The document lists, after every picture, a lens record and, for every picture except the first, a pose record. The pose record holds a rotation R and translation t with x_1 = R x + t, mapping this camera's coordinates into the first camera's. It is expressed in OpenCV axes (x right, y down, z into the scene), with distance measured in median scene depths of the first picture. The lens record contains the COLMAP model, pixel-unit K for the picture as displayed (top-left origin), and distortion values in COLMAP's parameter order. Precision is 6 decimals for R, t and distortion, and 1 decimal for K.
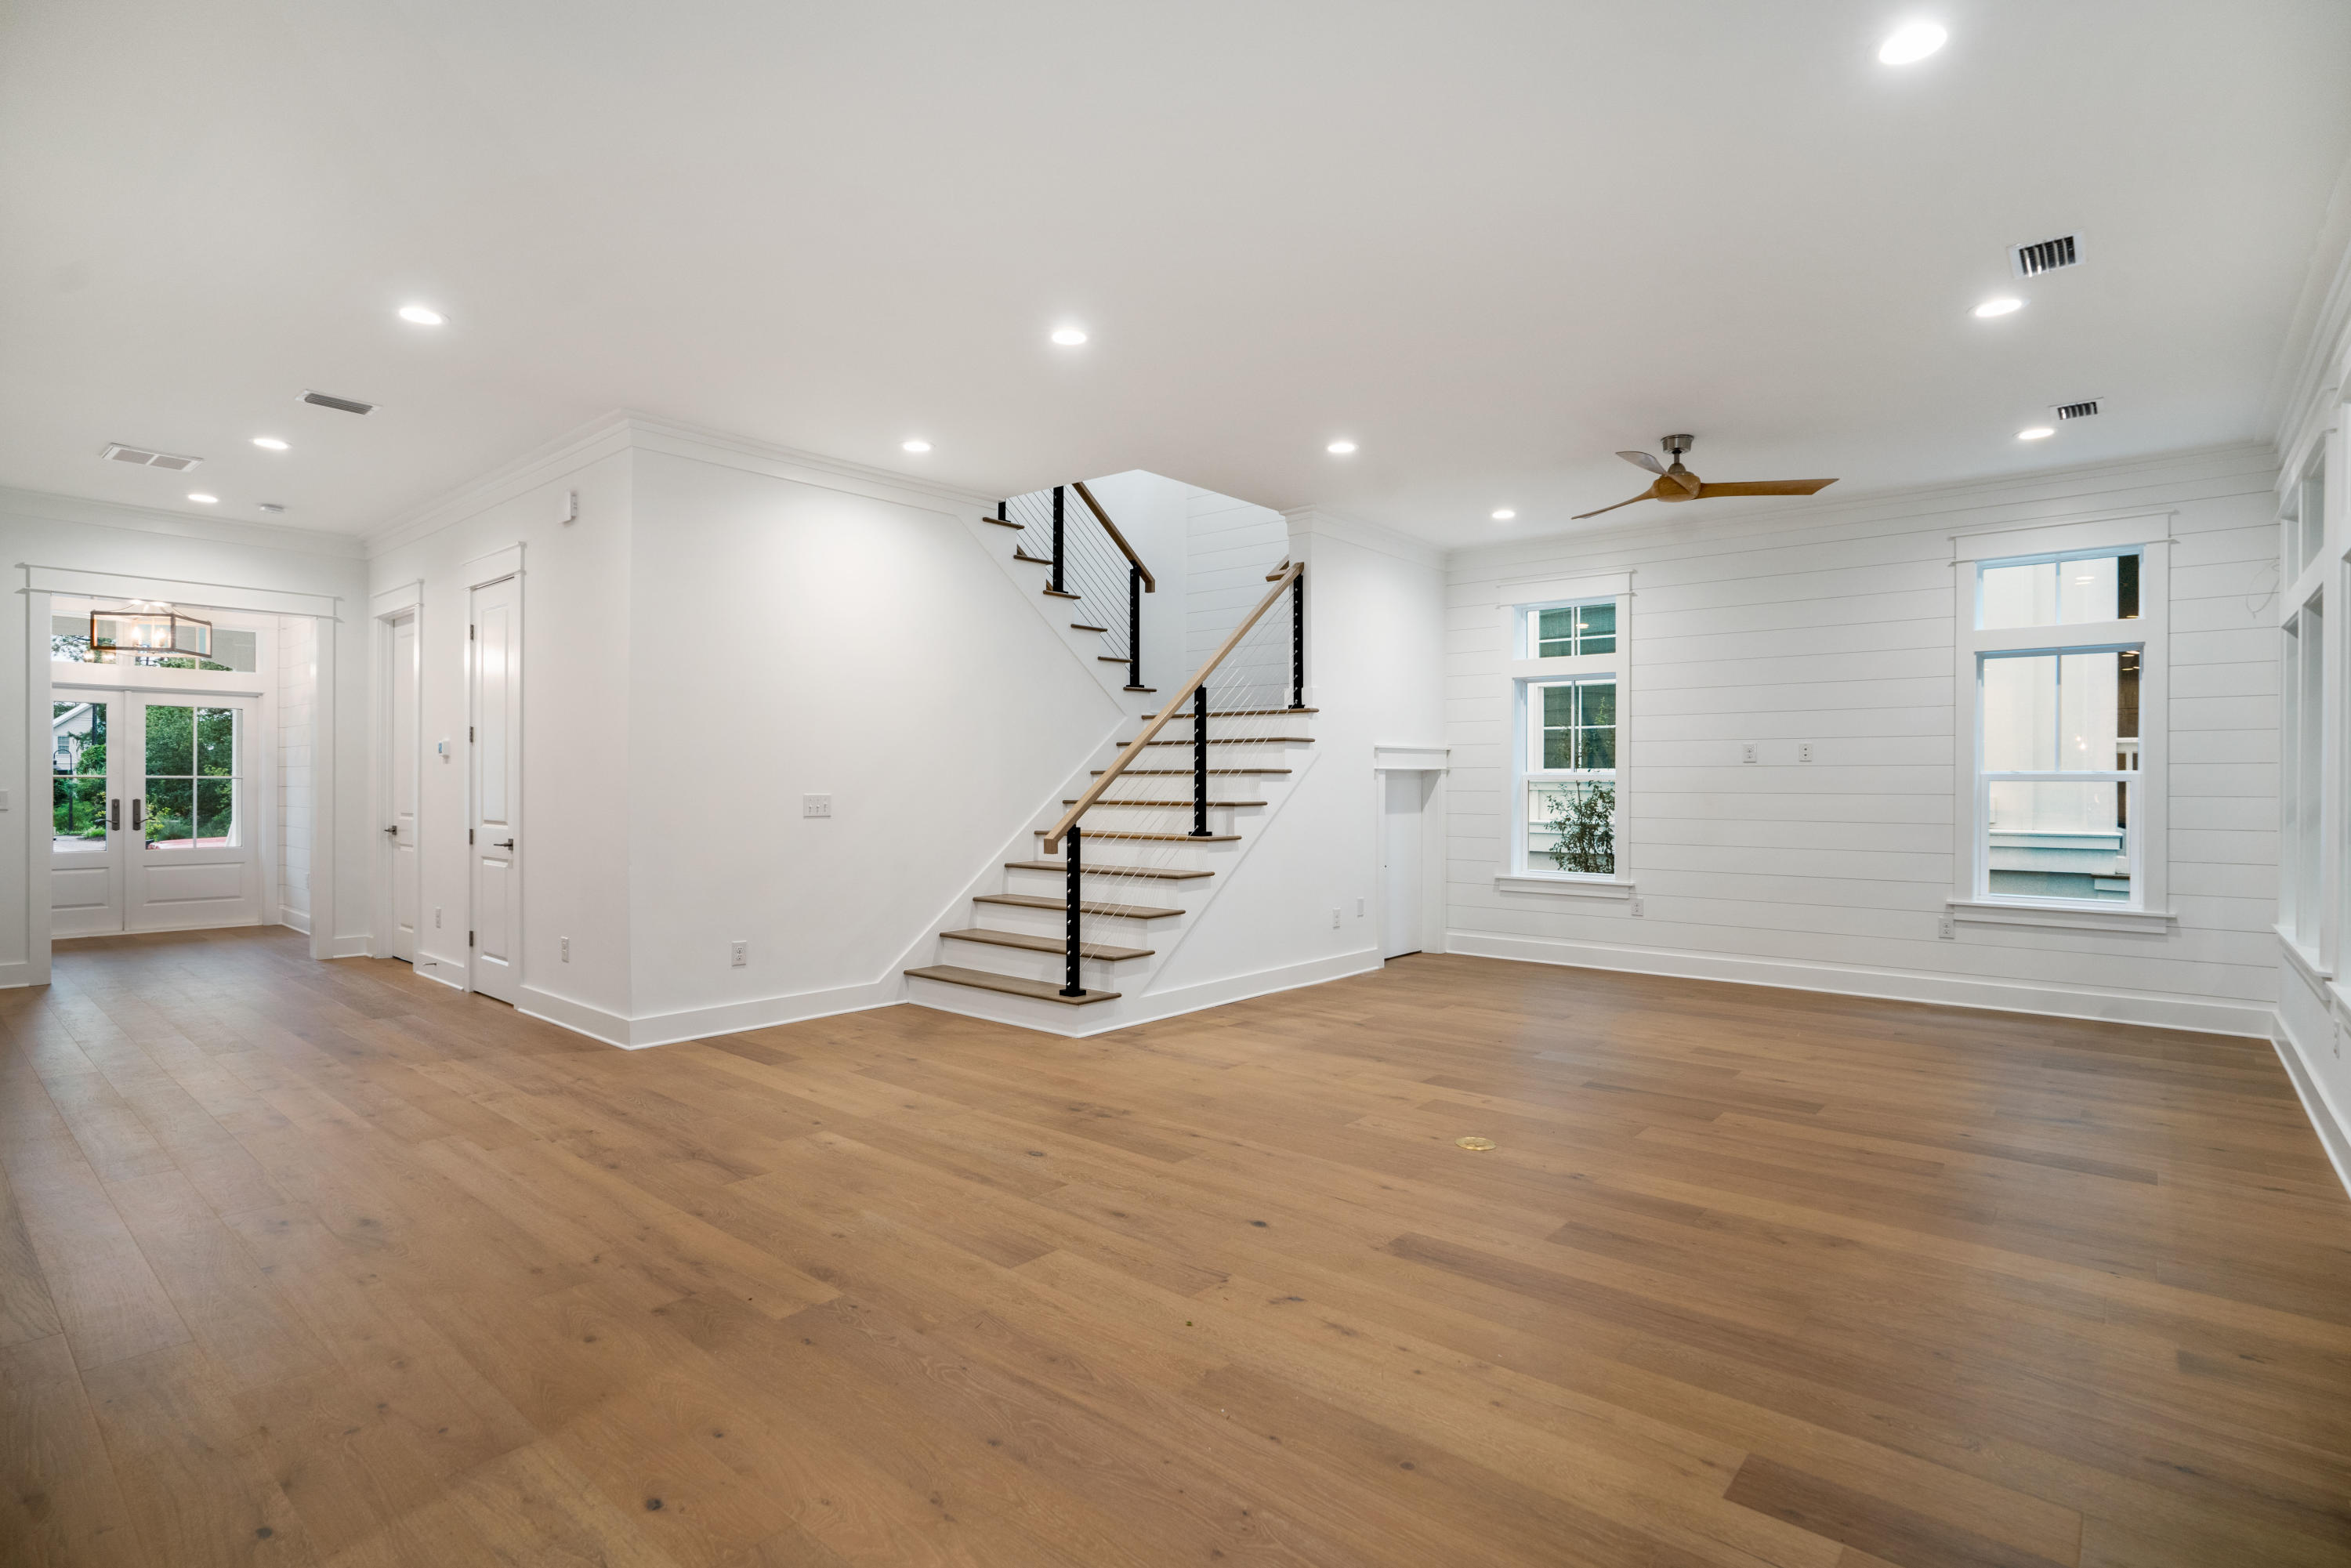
lens RADIAL K [[1141.1, 0, 1162.7], [0, 1141.1, 792.6], [0, 0, 1]] dist [-0.016413, 0.000201]
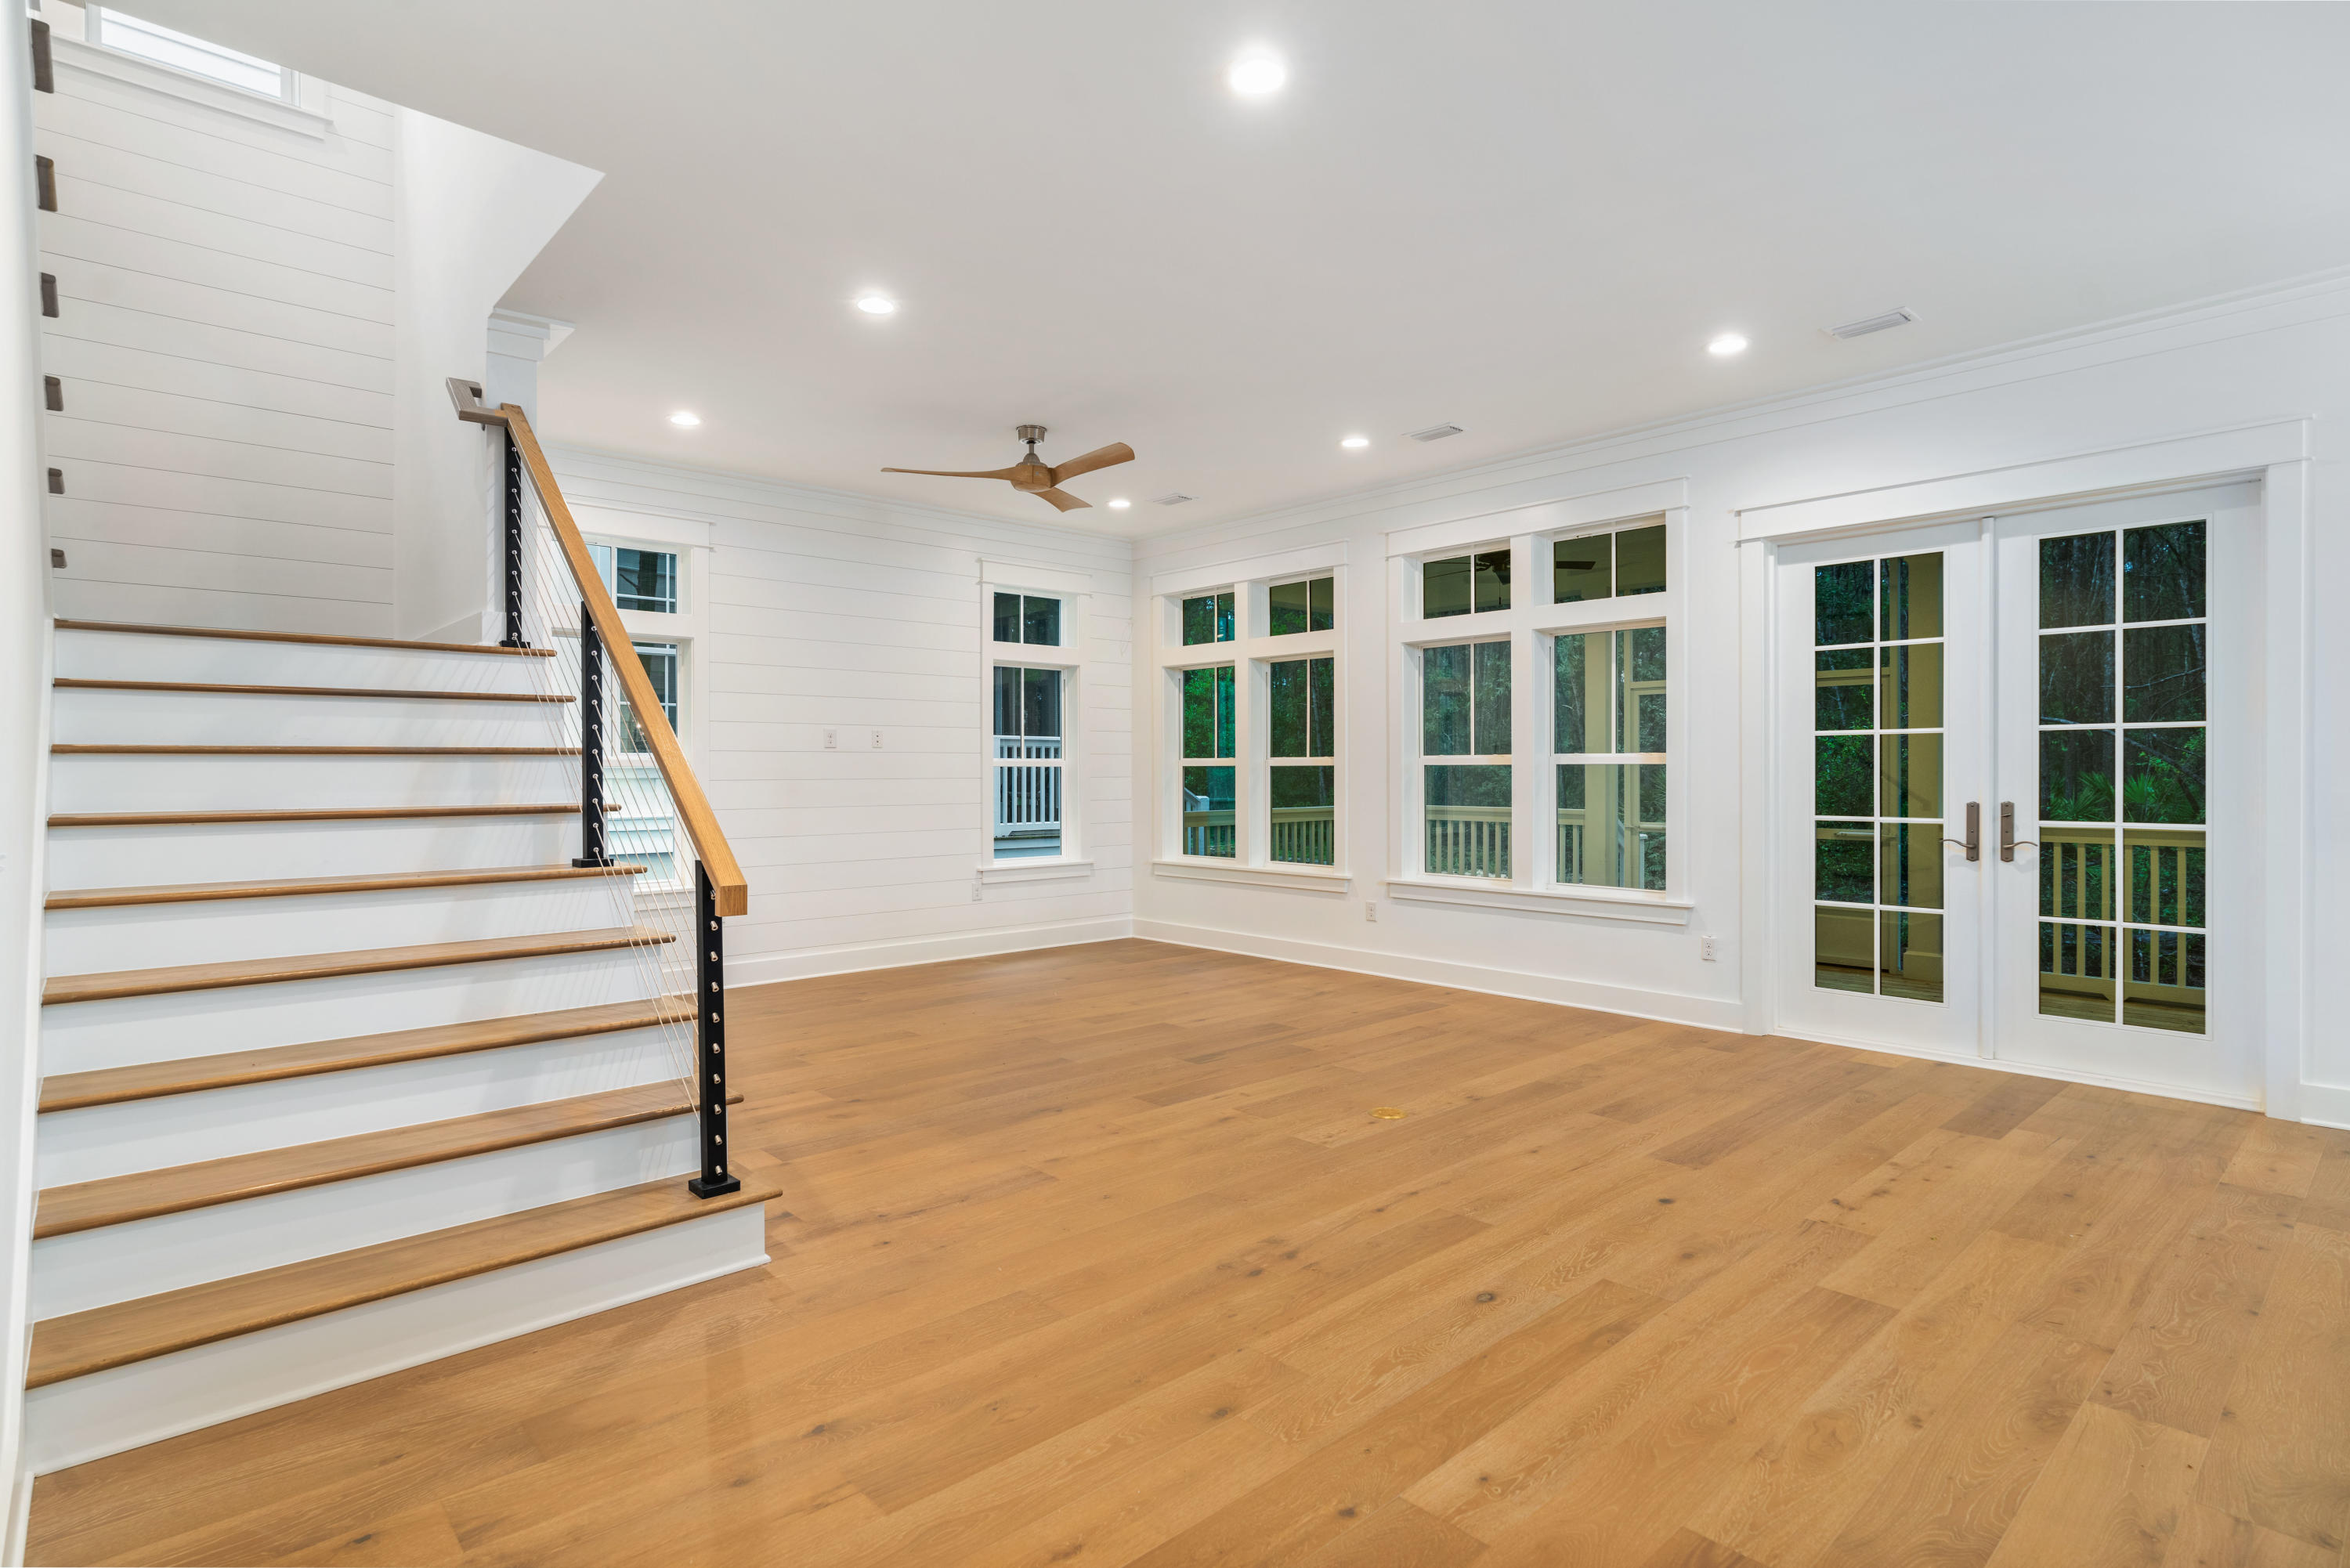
lens RADIAL K [[1180.6, 0, 1166.3], [0, 1180.6, 787.9], [0, 0, 1]] dist [-0.001942, 0.003615]
pose [[0.127800, -0.018203, 0.991633, -0.827413], [0.013403, 0.999772, 0.016625, -0.009713], [-0.991709, 0.011166, 0.128014, 1.071323]]
